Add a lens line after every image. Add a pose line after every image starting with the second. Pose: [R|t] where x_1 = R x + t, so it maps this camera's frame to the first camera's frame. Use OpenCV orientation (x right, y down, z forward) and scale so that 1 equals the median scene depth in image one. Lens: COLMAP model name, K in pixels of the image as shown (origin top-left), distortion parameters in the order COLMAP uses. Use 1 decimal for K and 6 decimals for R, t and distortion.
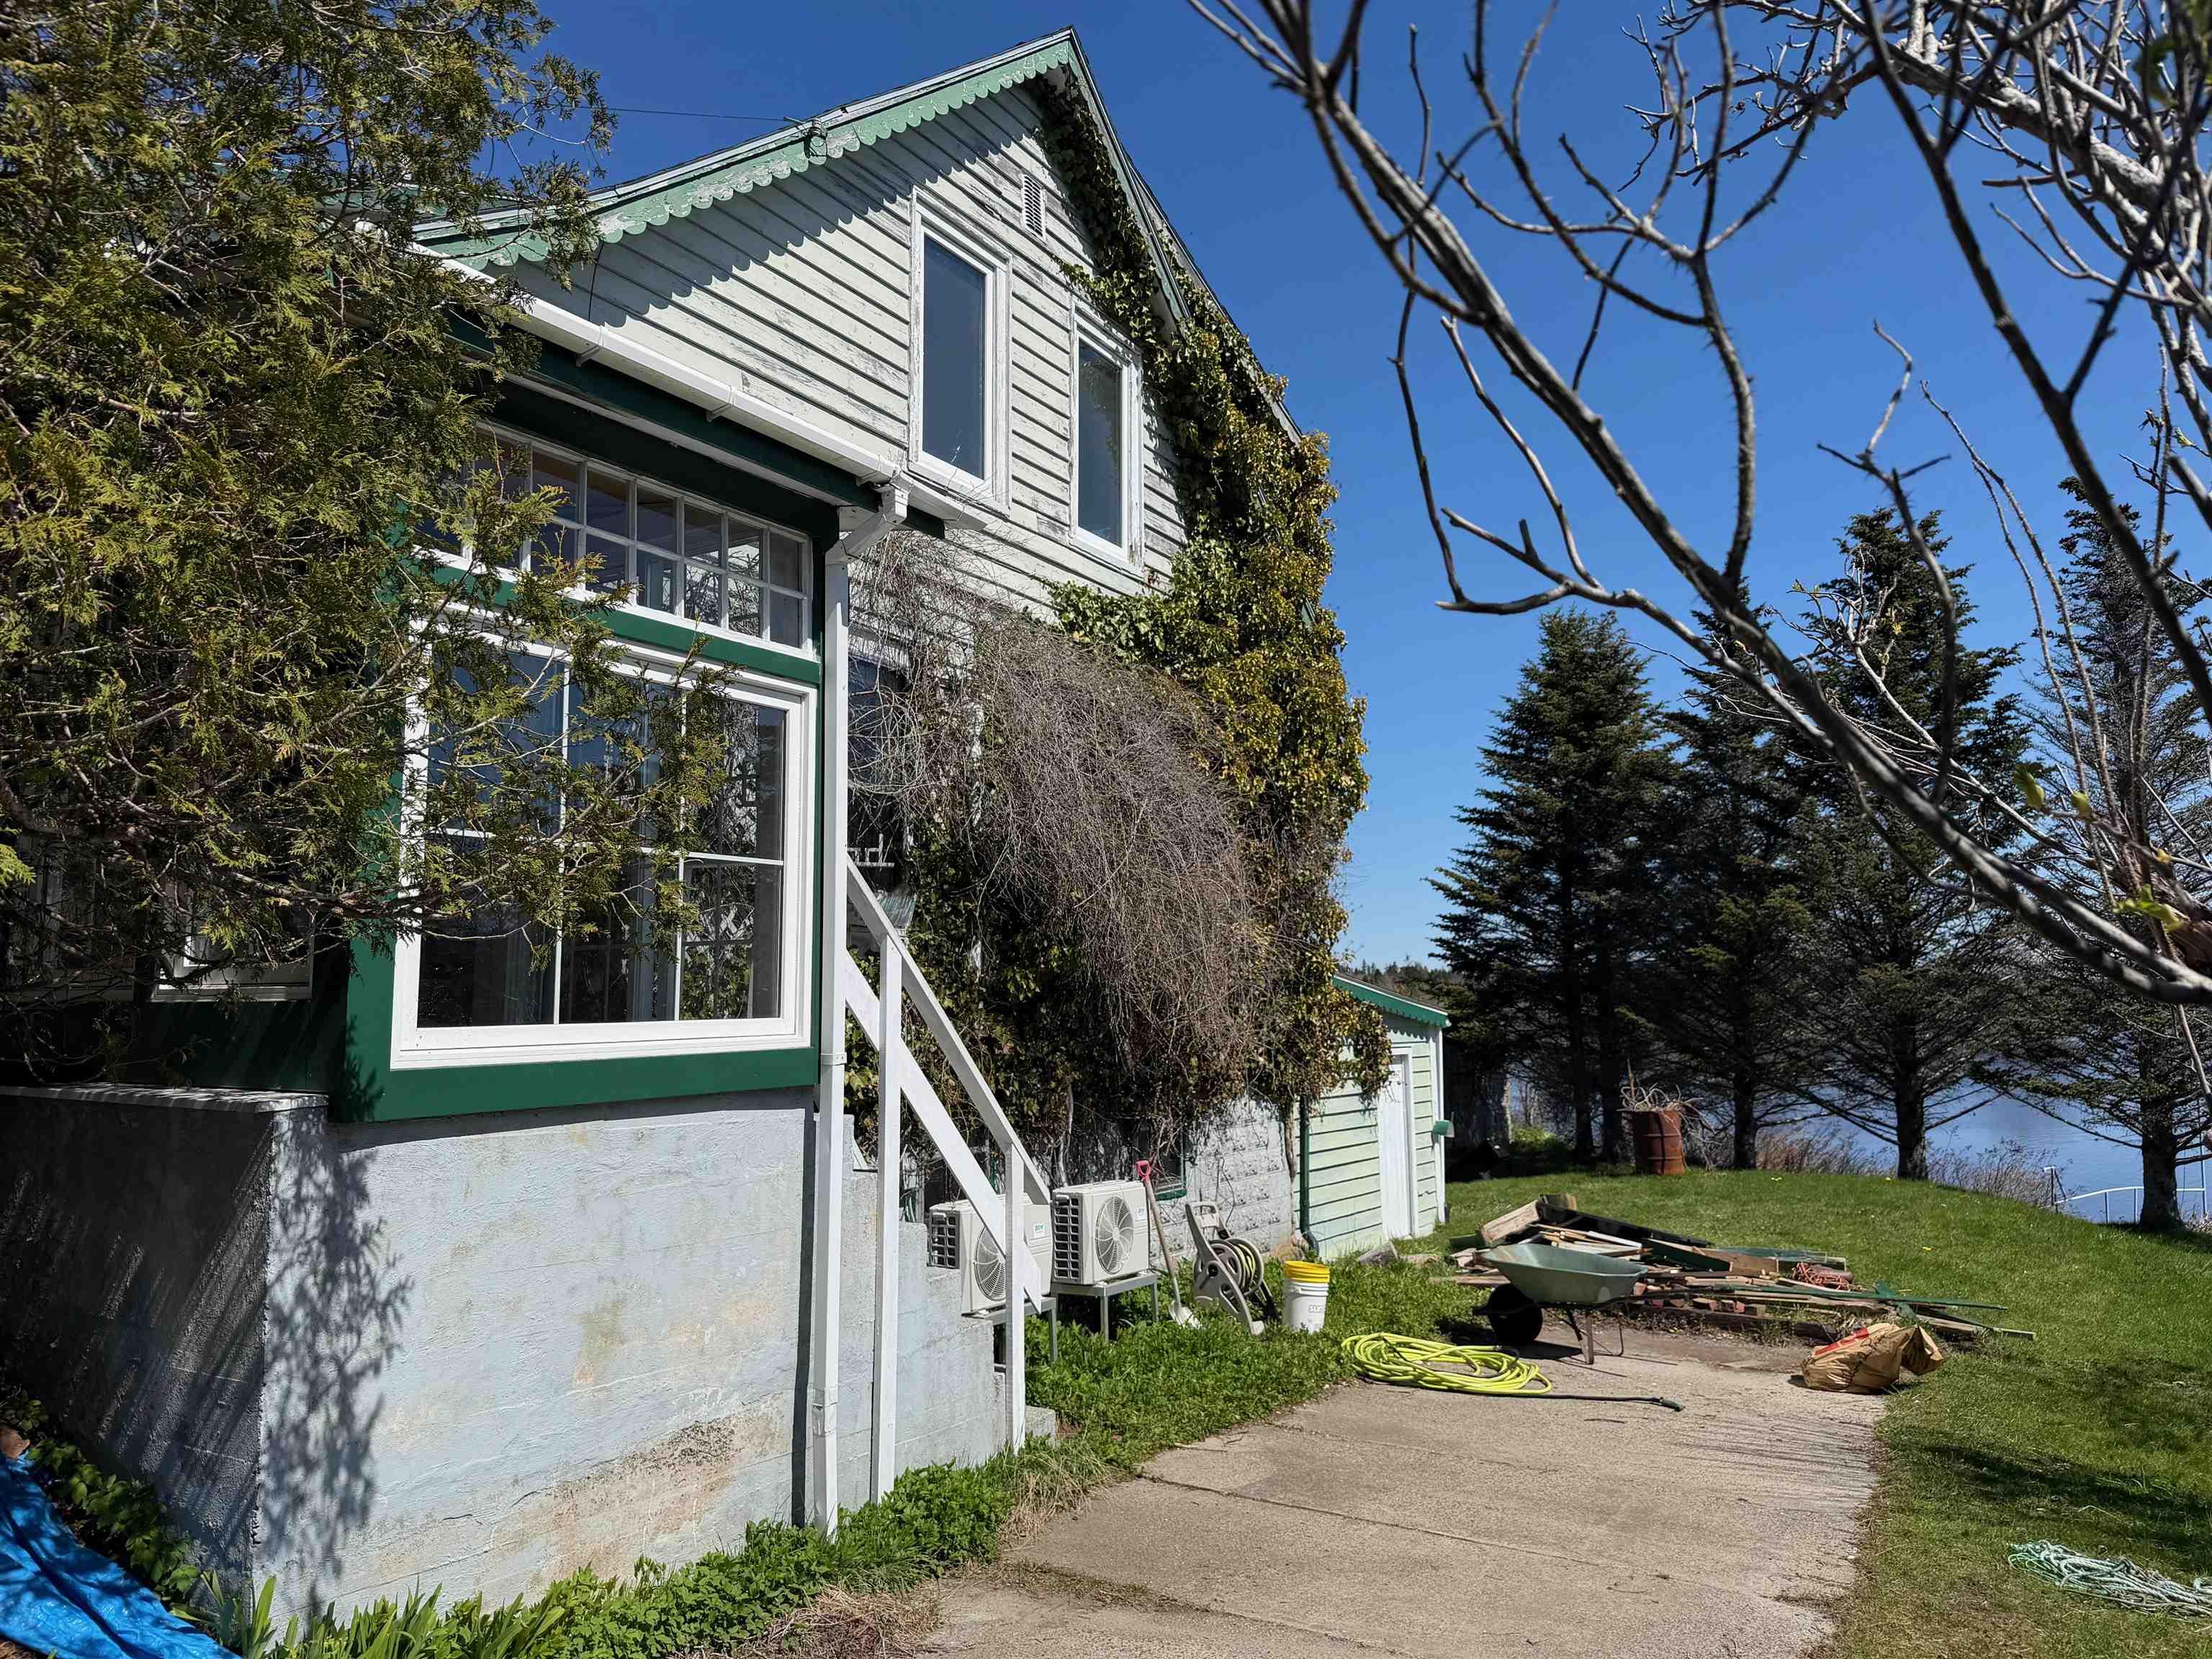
lens RADIAL K [[1532.9, 0, 1106.0], [0, 1532.9, 829.5], [0, 0, 1]] dist [0.123615, -0.195877]
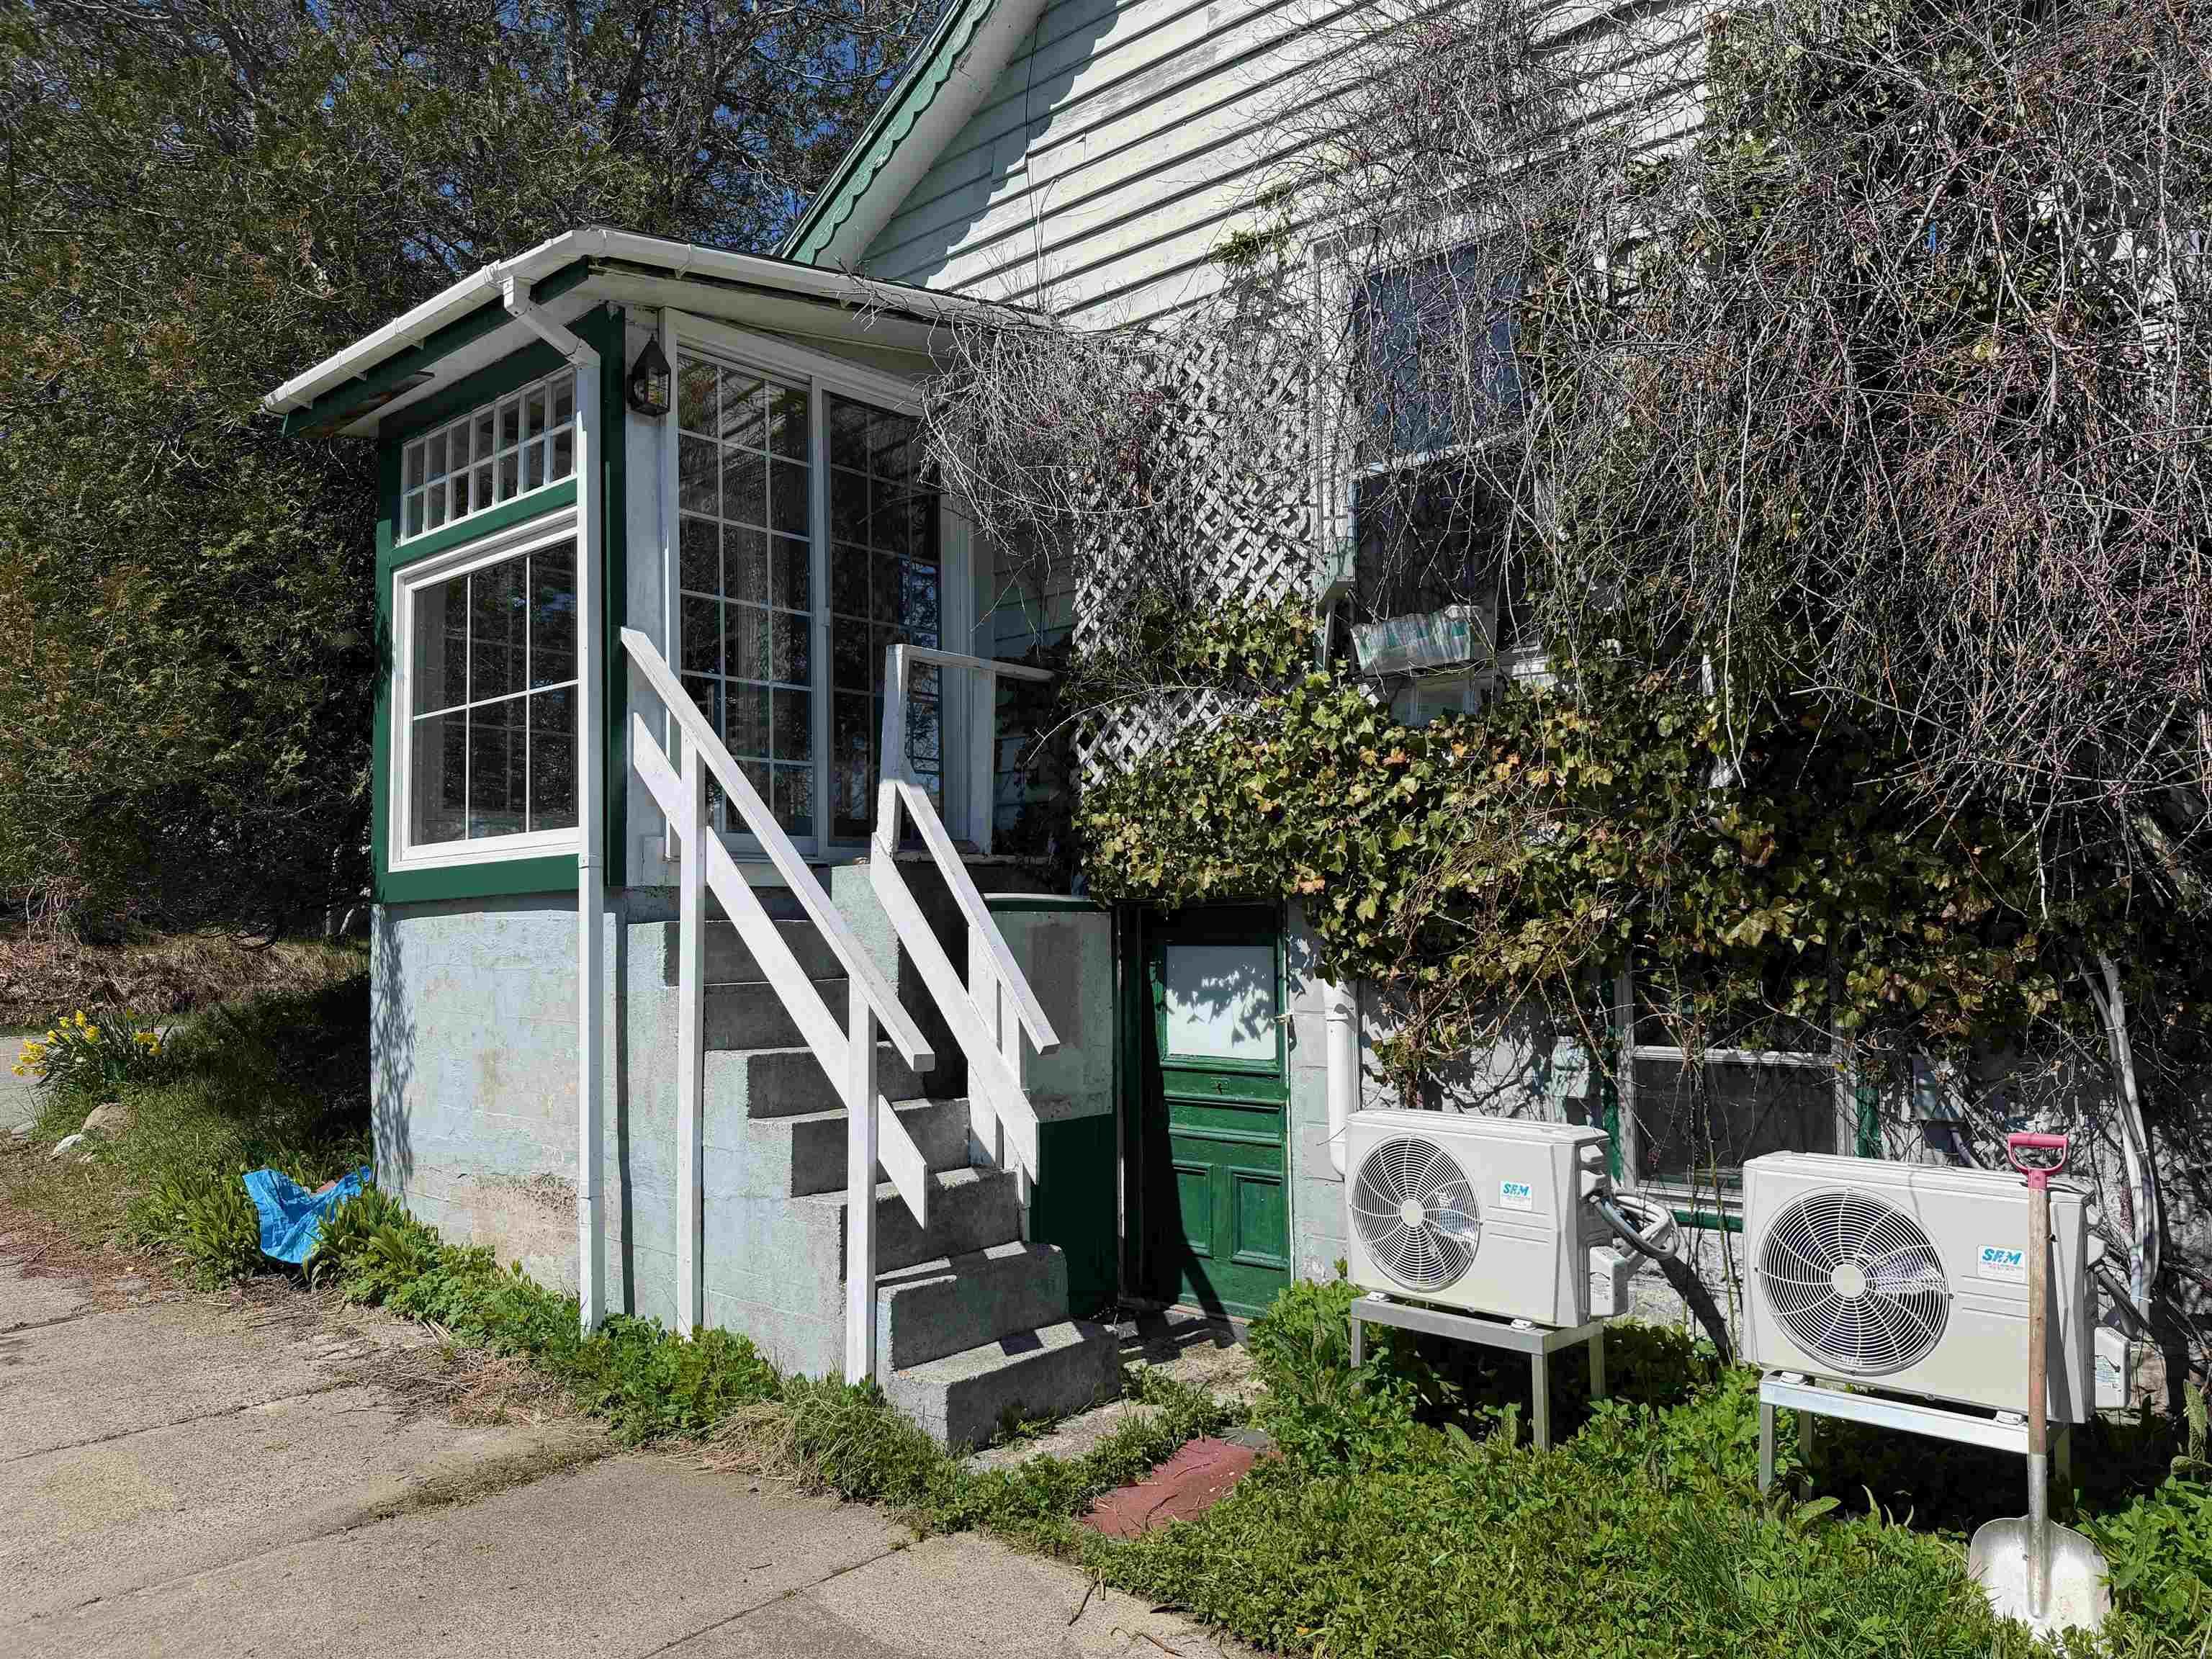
lens RADIAL K [[1532.9, 0, 1106.0], [0, 1532.9, 829.5], [0, 0, 1]] dist [0.123615, -0.195877]
pose [[-0.128699, -0.041124, -0.990831, 0.814679], [0.125983, 0.990366, -0.057469, 0.236445], [0.983649, -0.132224, -0.122278, 1.525052]]
